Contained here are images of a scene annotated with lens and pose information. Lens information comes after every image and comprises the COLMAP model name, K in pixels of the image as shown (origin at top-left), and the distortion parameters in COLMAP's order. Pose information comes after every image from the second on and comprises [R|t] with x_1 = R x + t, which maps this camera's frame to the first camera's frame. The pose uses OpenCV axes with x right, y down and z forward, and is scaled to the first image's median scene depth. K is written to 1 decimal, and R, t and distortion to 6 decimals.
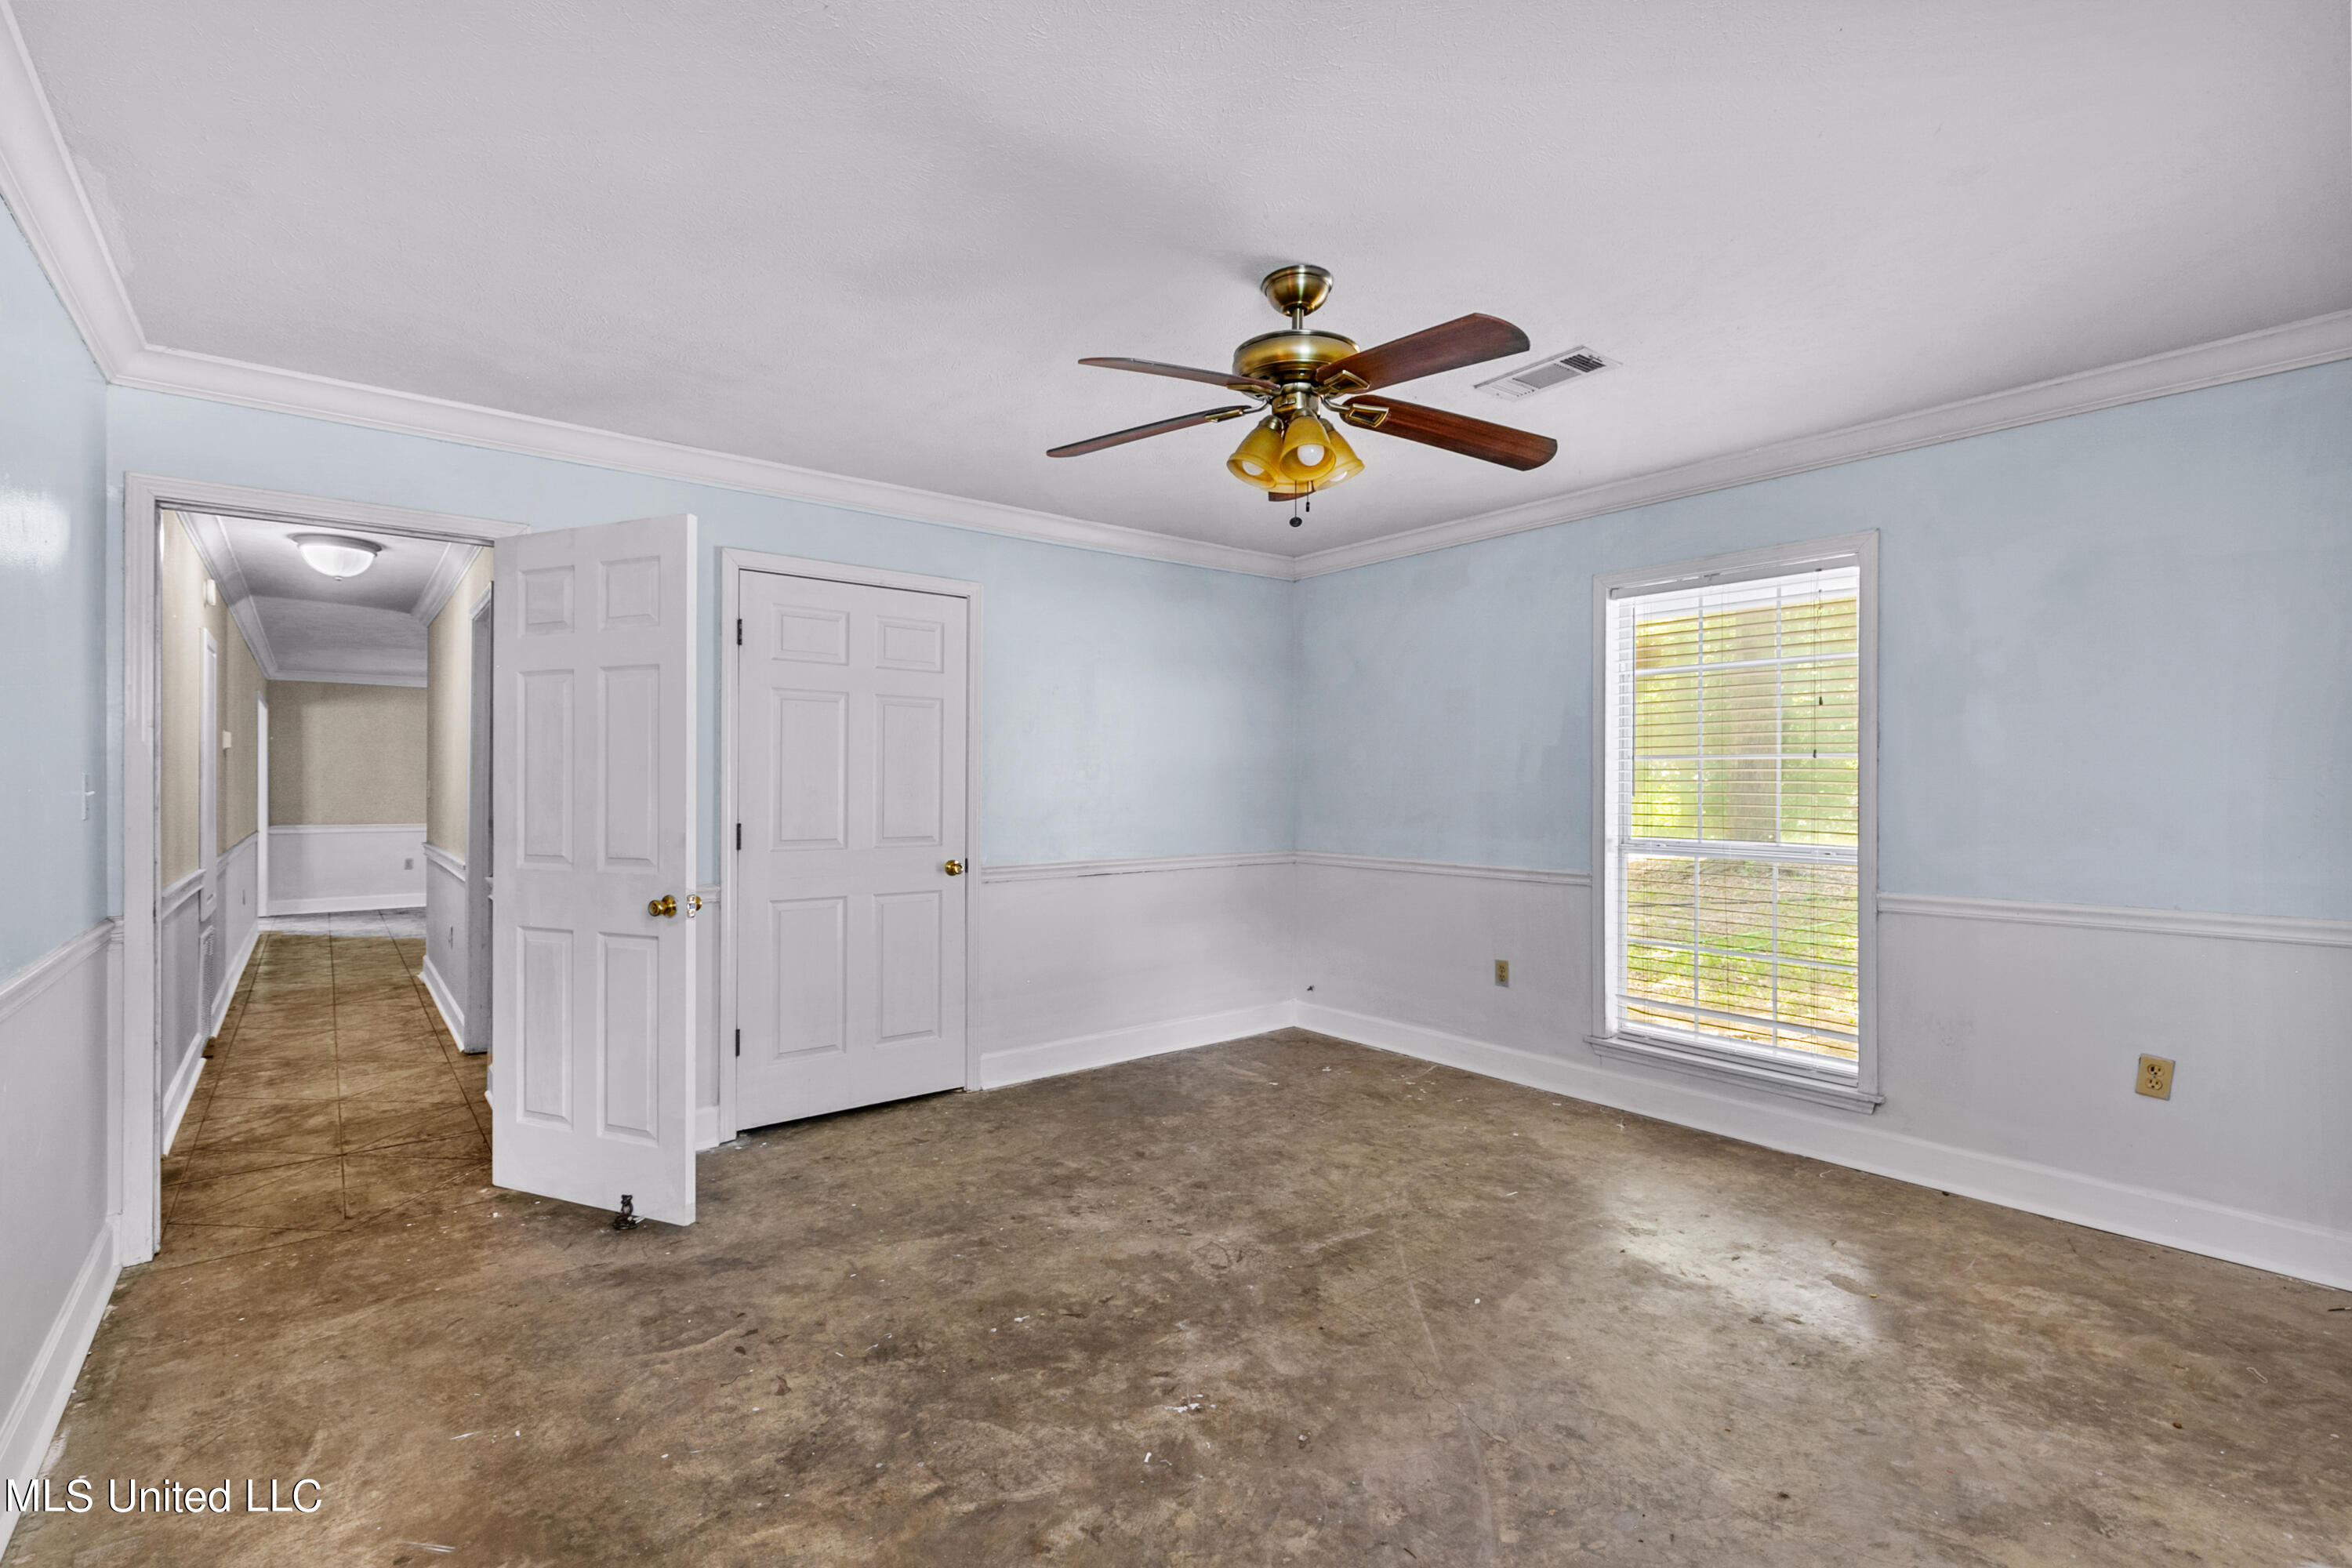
lens RADIAL K [[1055.4, 0, 1173.1], [0, 1055.4, 776.3], [0, 0, 1]] dist [0.002513, 0.000594]
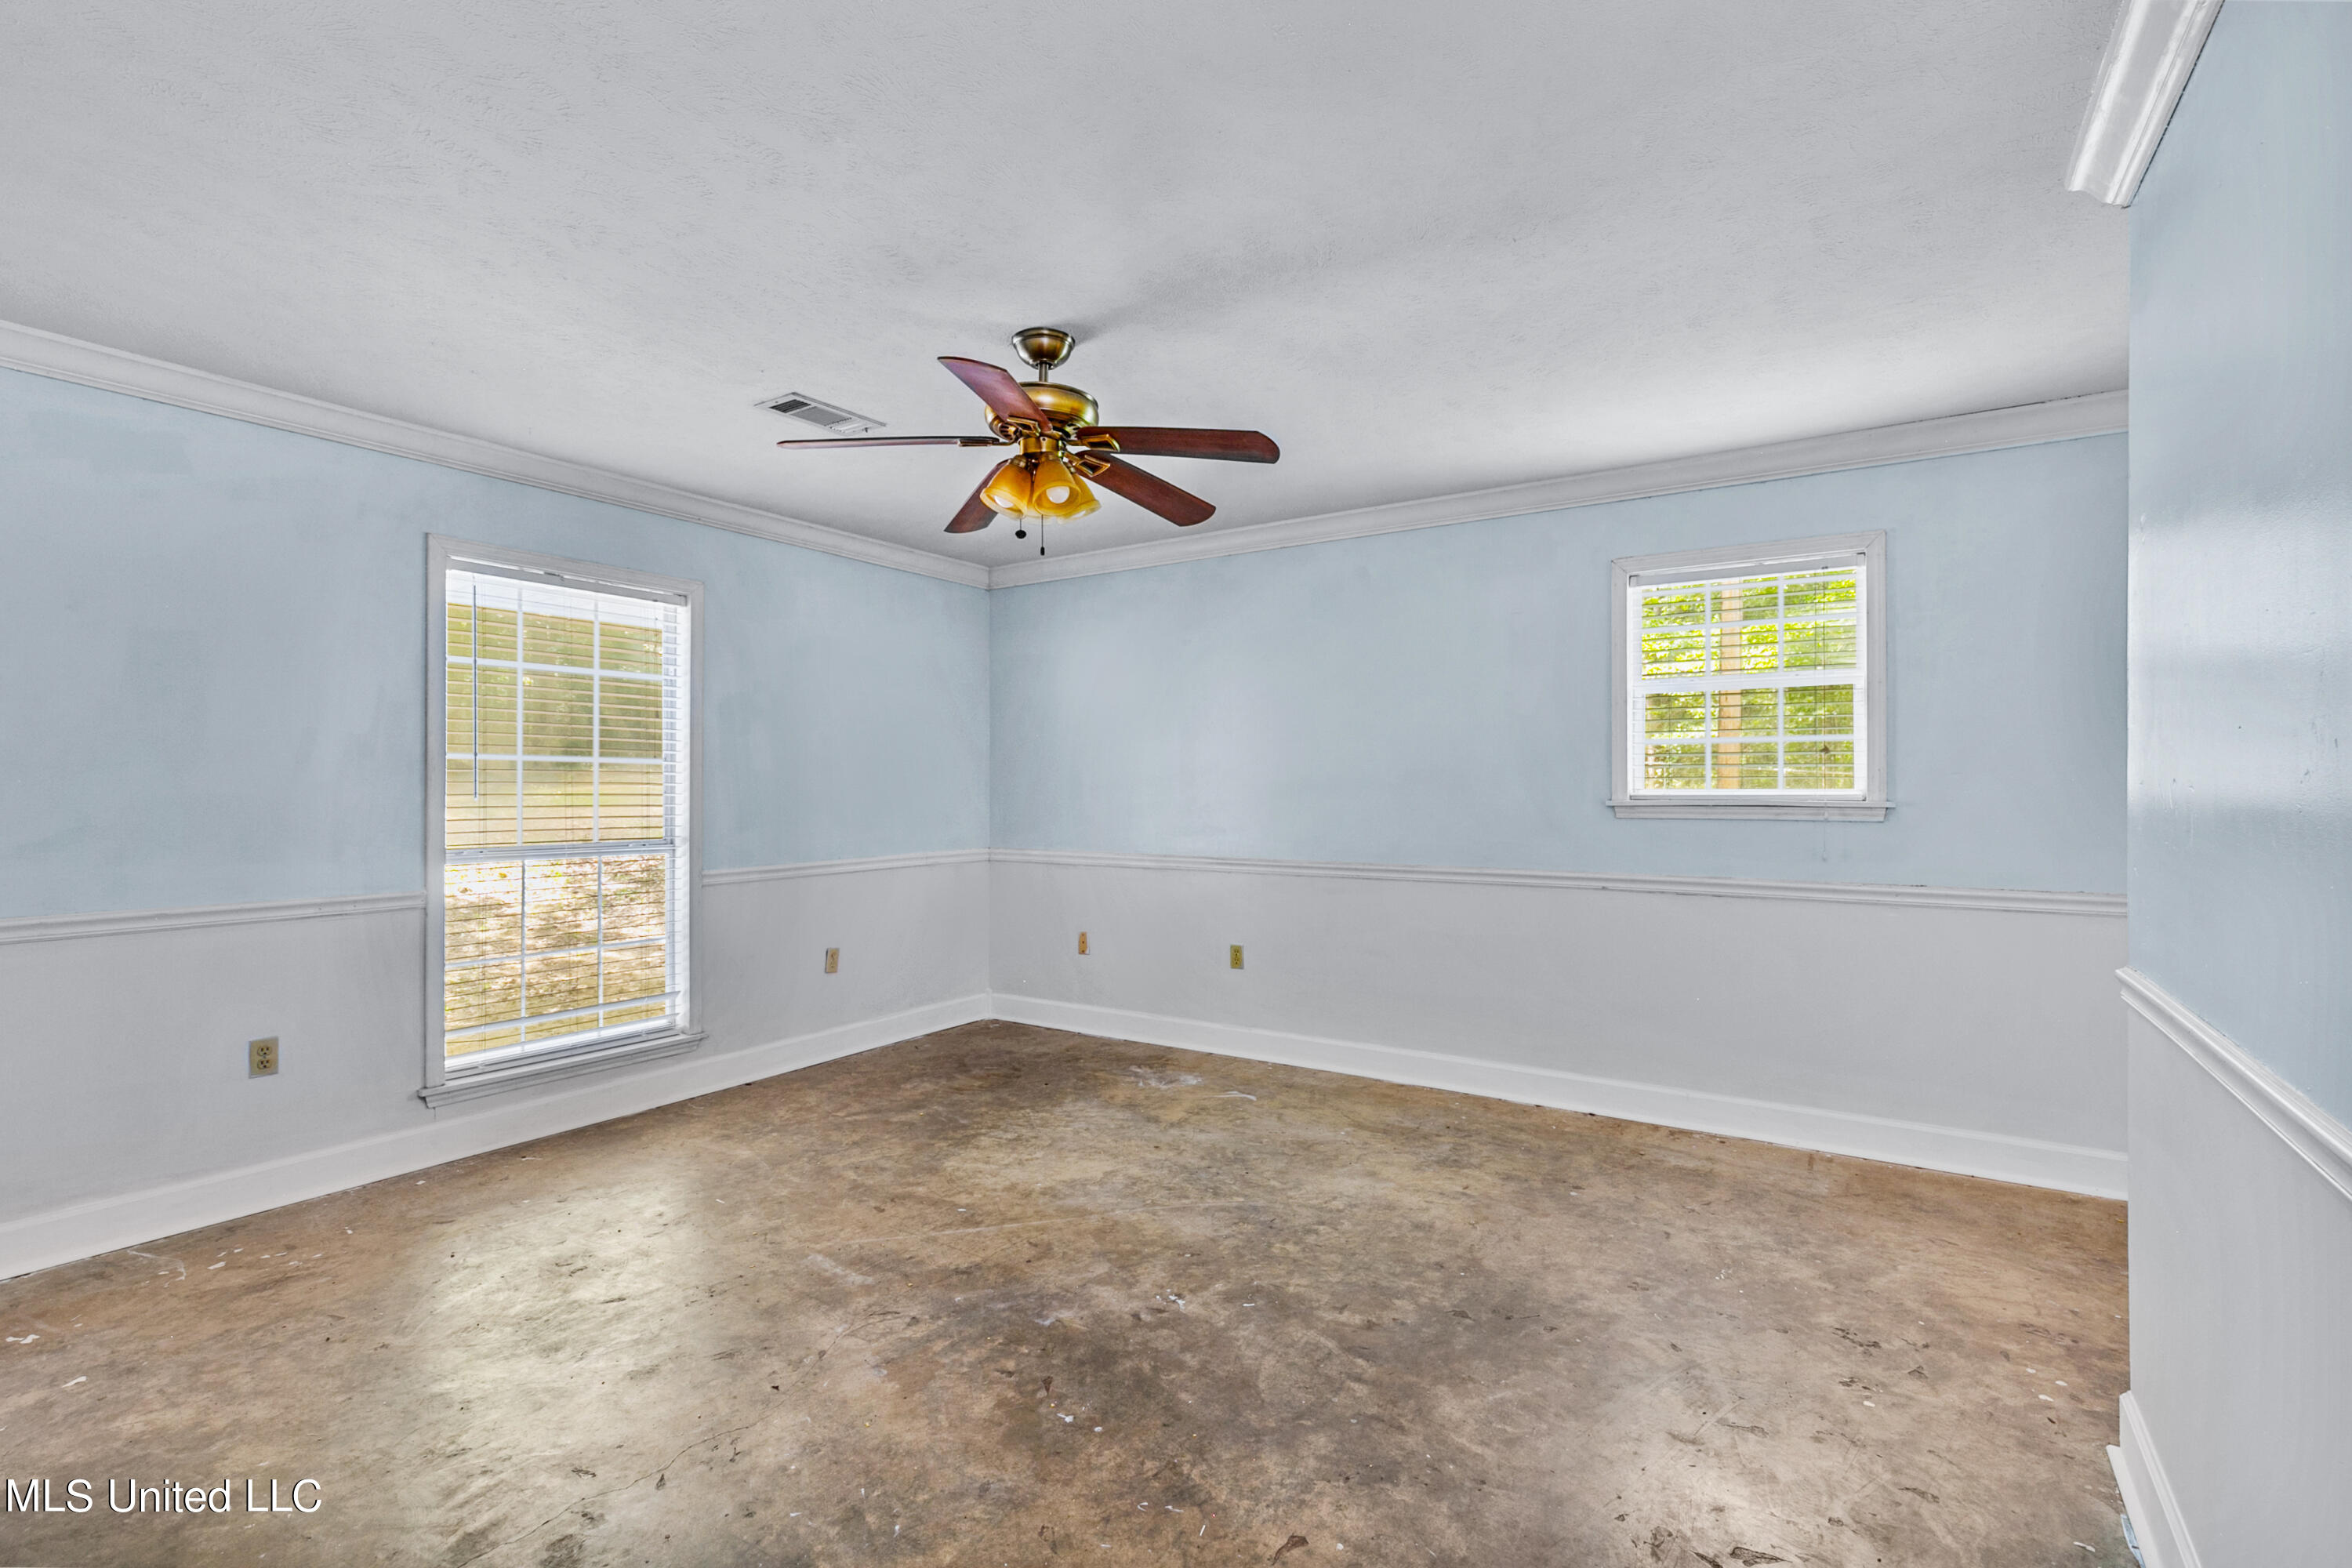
lens RADIAL K [[1055.4, 0, 1173.1], [0, 1055.4, 776.3], [0, 0, 1]] dist [0.002513, 0.000594]
pose [[-0.304068, 0.009127, 0.952606, -0.949426], [-0.005638, 0.999919, -0.011380, 0.011758], [-0.952633, -0.008831, -0.303992, 1.147830]]
